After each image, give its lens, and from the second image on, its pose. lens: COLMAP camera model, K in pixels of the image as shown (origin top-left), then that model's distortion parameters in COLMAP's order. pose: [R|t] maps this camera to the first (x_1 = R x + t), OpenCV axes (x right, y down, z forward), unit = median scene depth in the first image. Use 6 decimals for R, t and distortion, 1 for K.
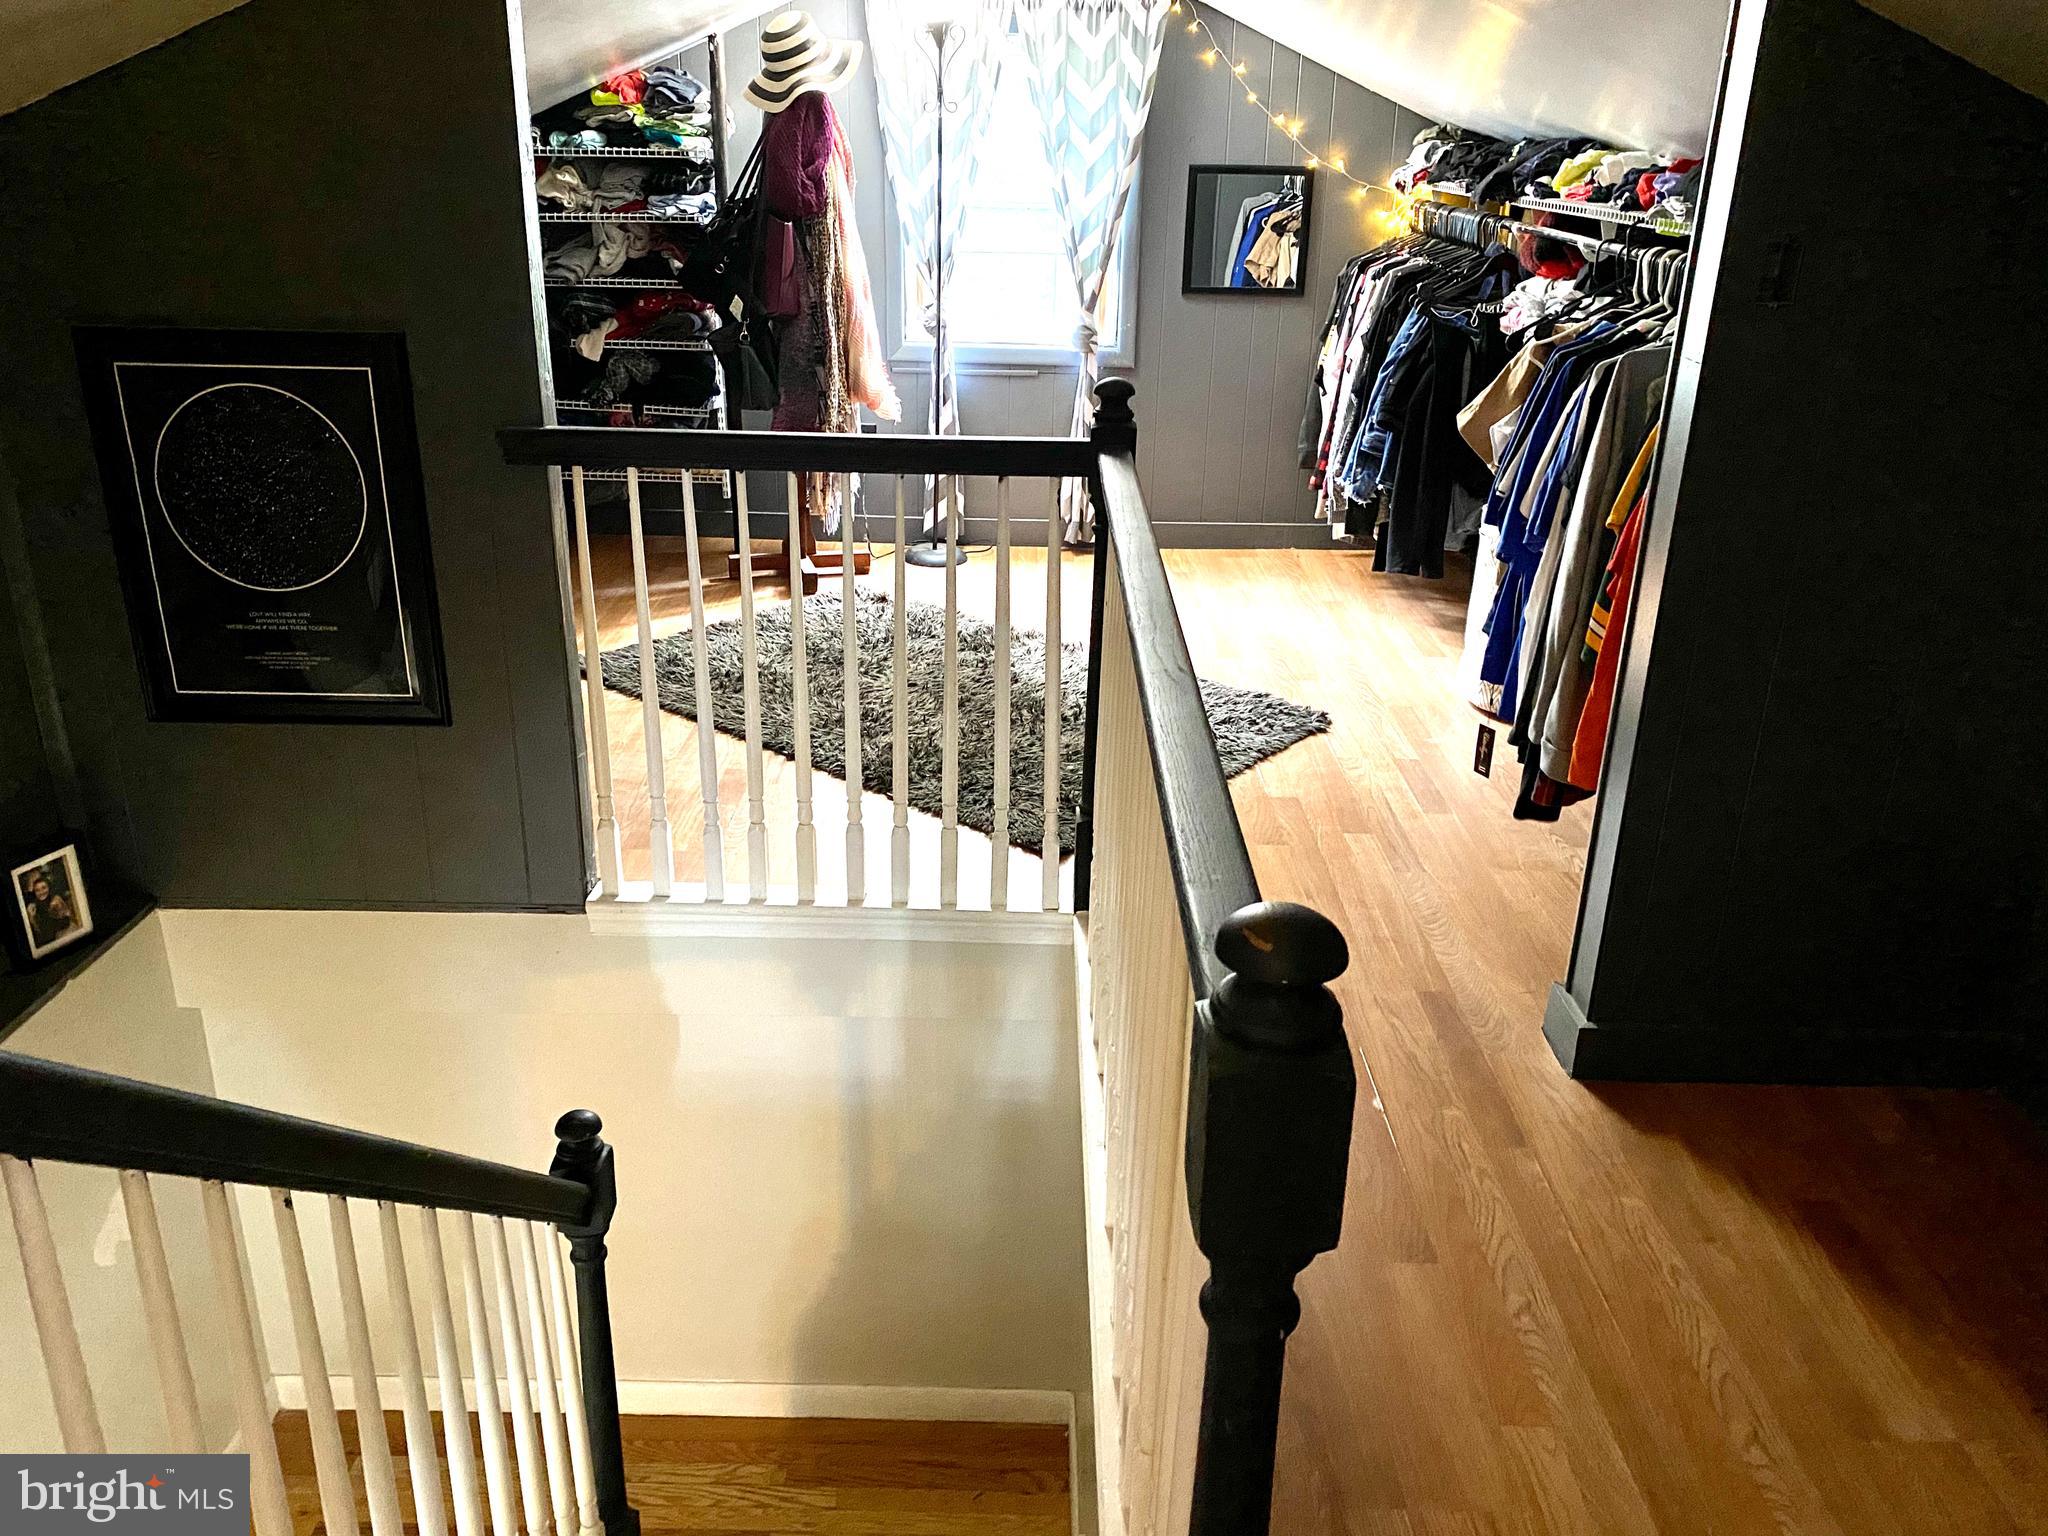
lens RADIAL K [[1565.5, 0, 1025.1], [0, 1565.5, 726.0], [0, 0, 1]] dist [0.056336, -0.067352]
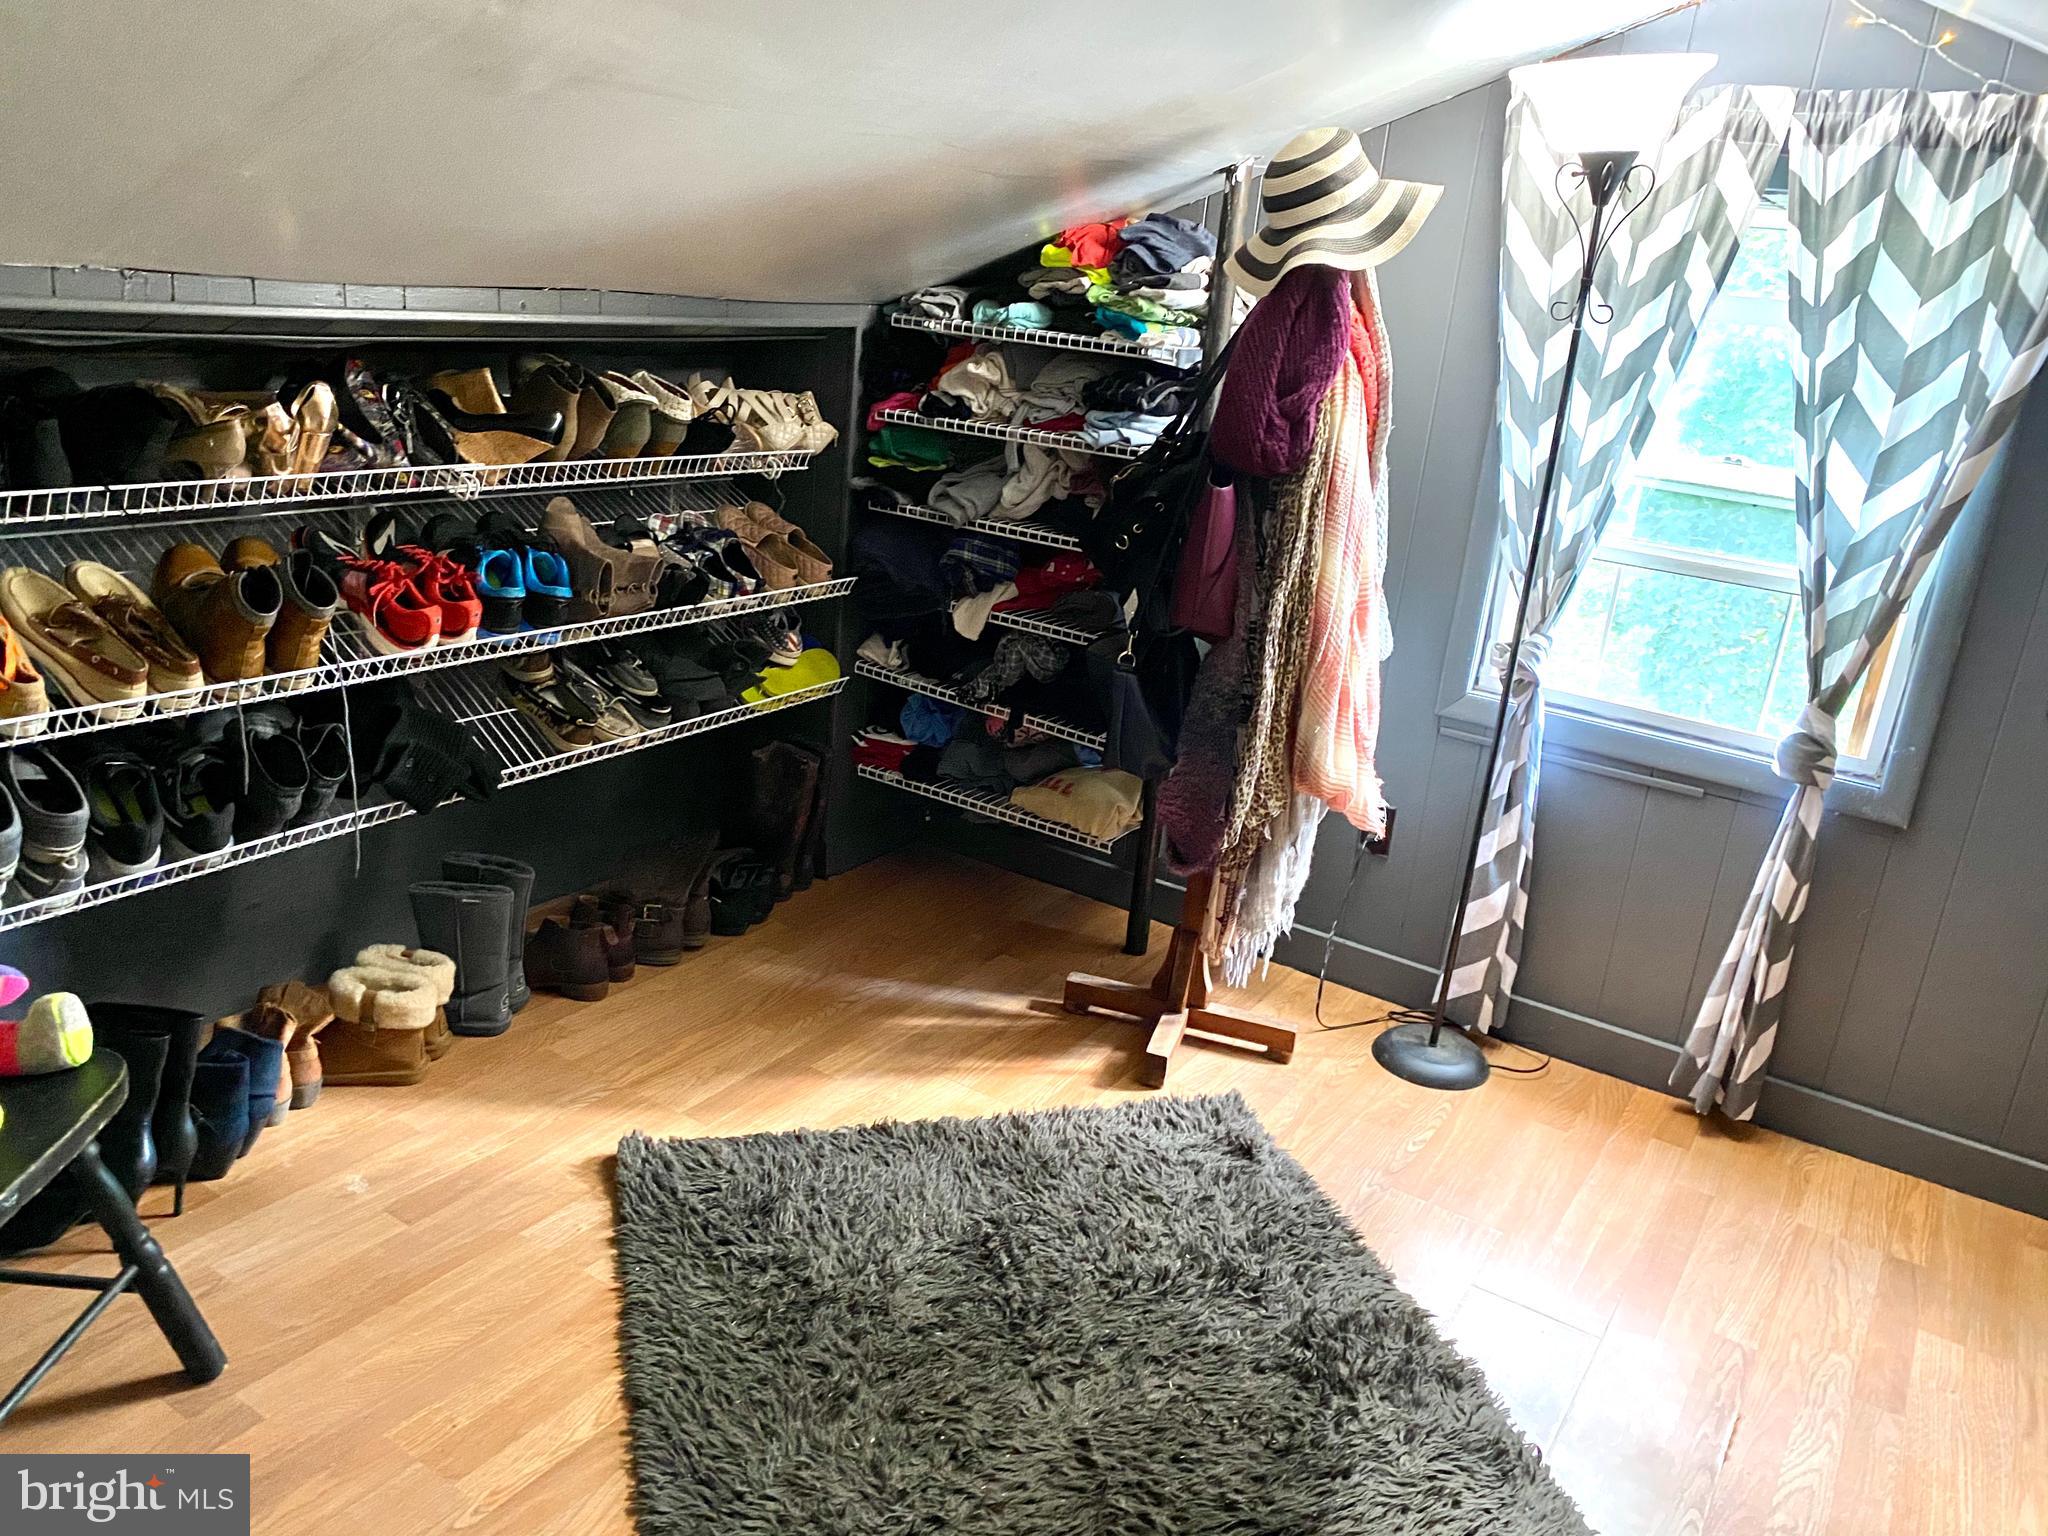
lens RADIAL K [[1565.5, 0, 1022.1], [0, 1565.5, 755.8], [0, 0, 1]] dist [0.056336, -0.067352]
pose [[0.840281, 0.222363, -0.494451, 0.083757], [-0.261186, 0.965239, -0.009781, -0.190067], [0.475089, 0.137363, 0.869150, 0.461019]]
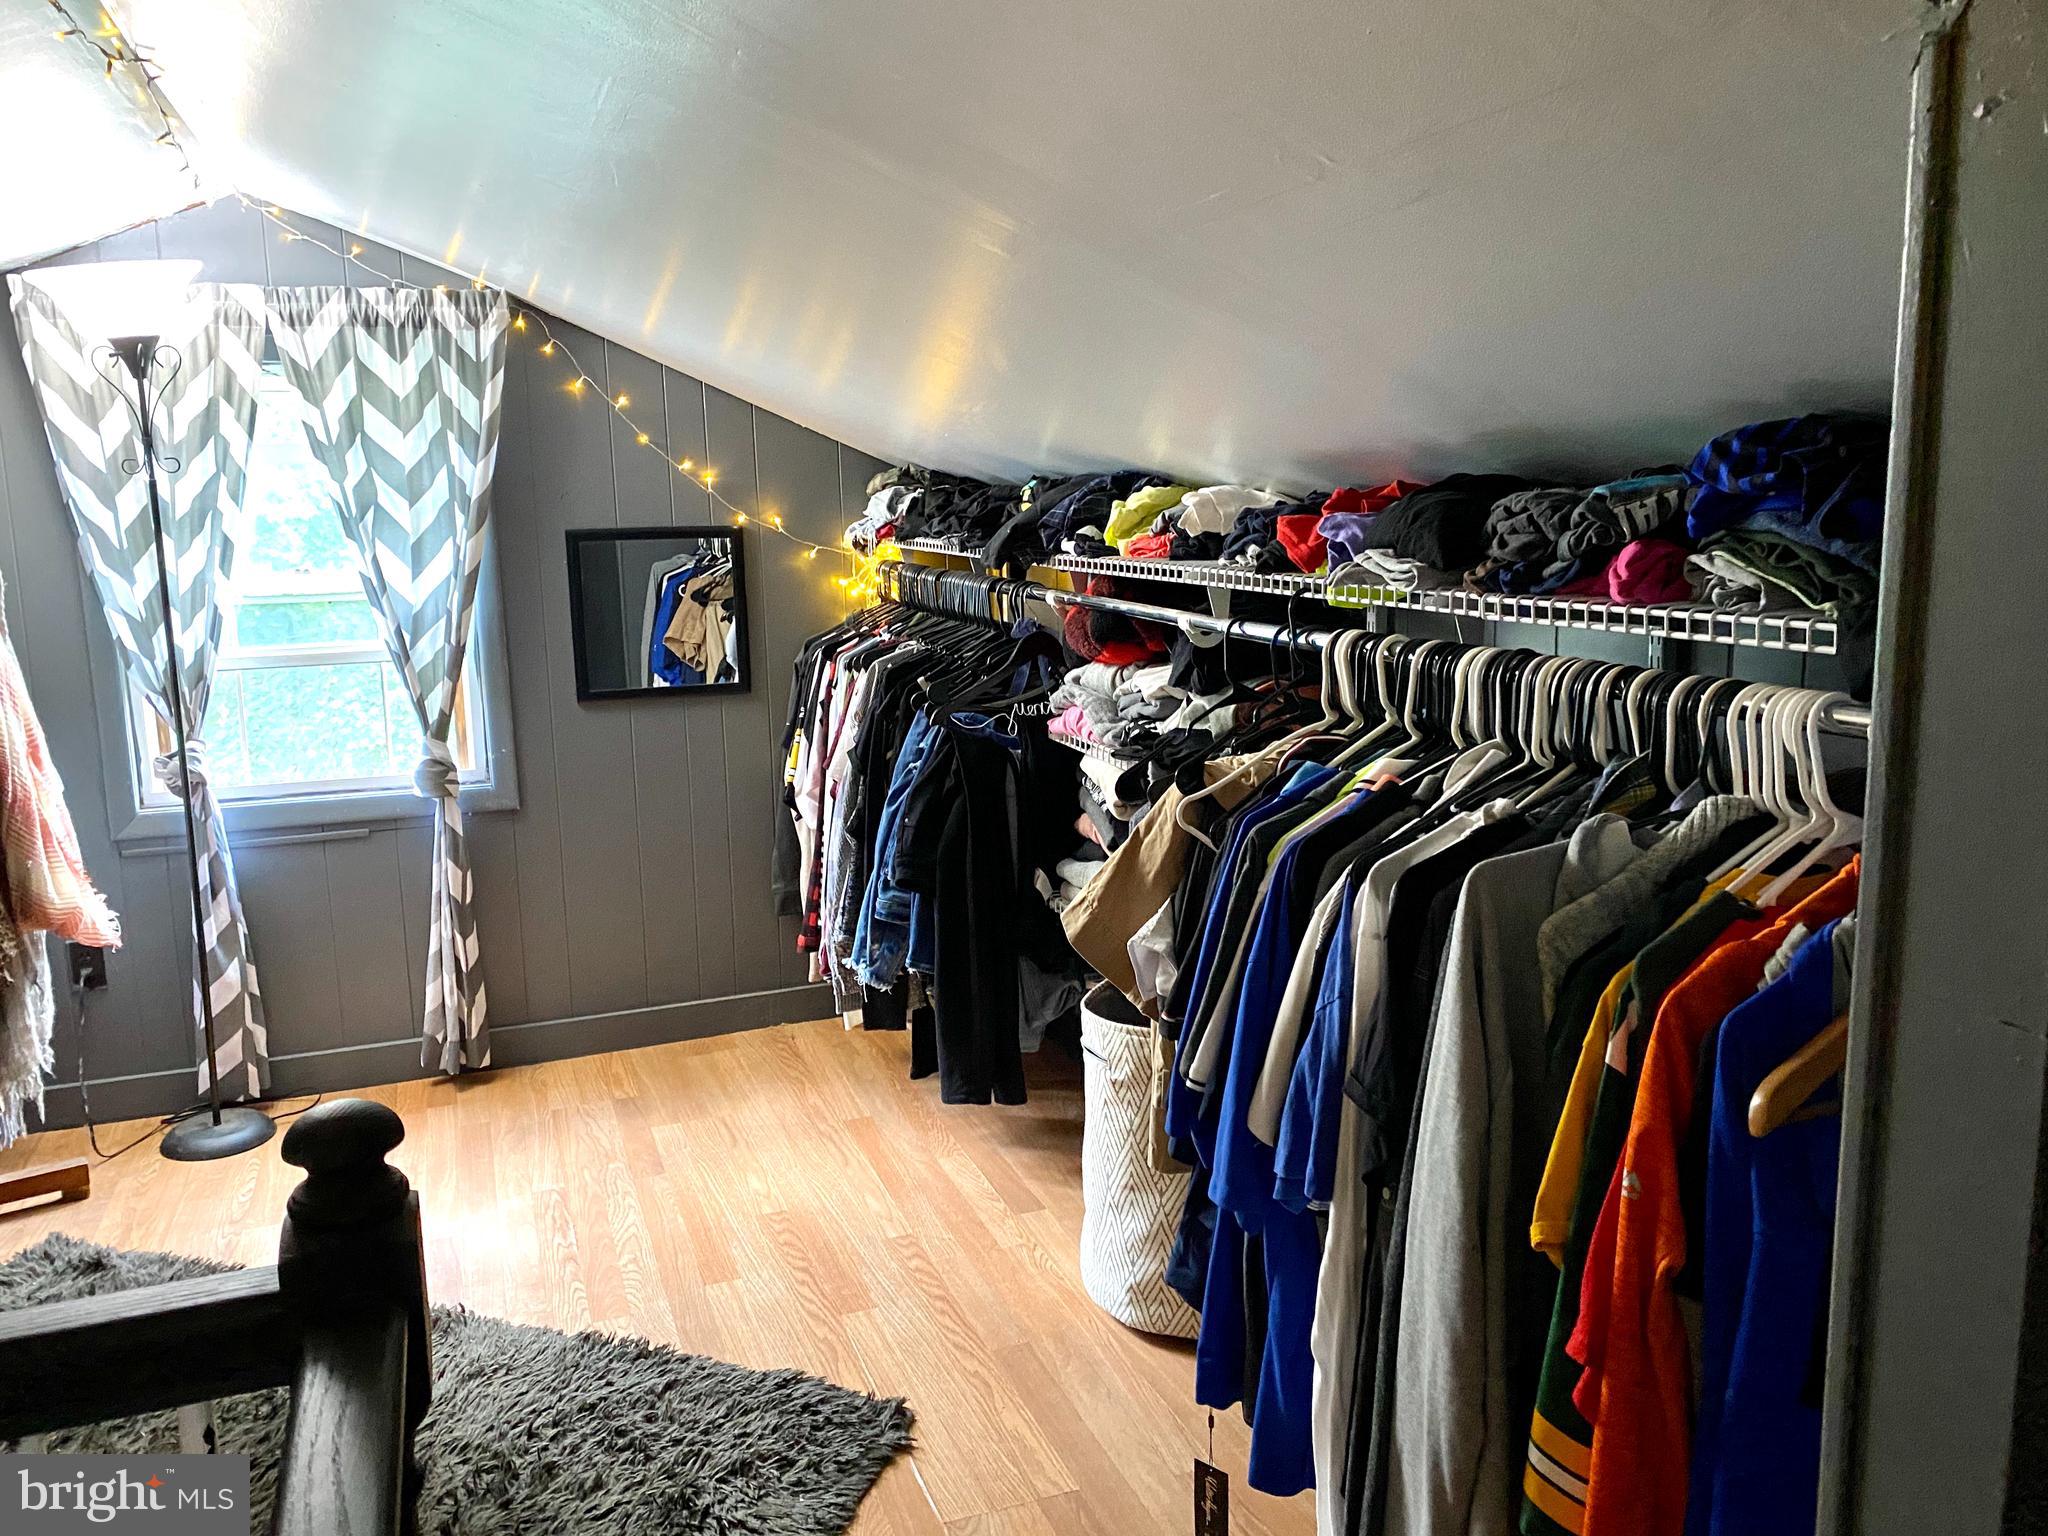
lens RADIAL K [[1565.5, 0, 1029.8], [0, 1565.5, 783.5], [0, 0, 1]] dist [0.056336, -0.067352]
pose [[0.933600, -0.105780, 0.342348, 0.046180], [0.163863, 0.975712, -0.145382, -0.111533], [-0.318654, 0.191827, 0.928258, 0.308158]]
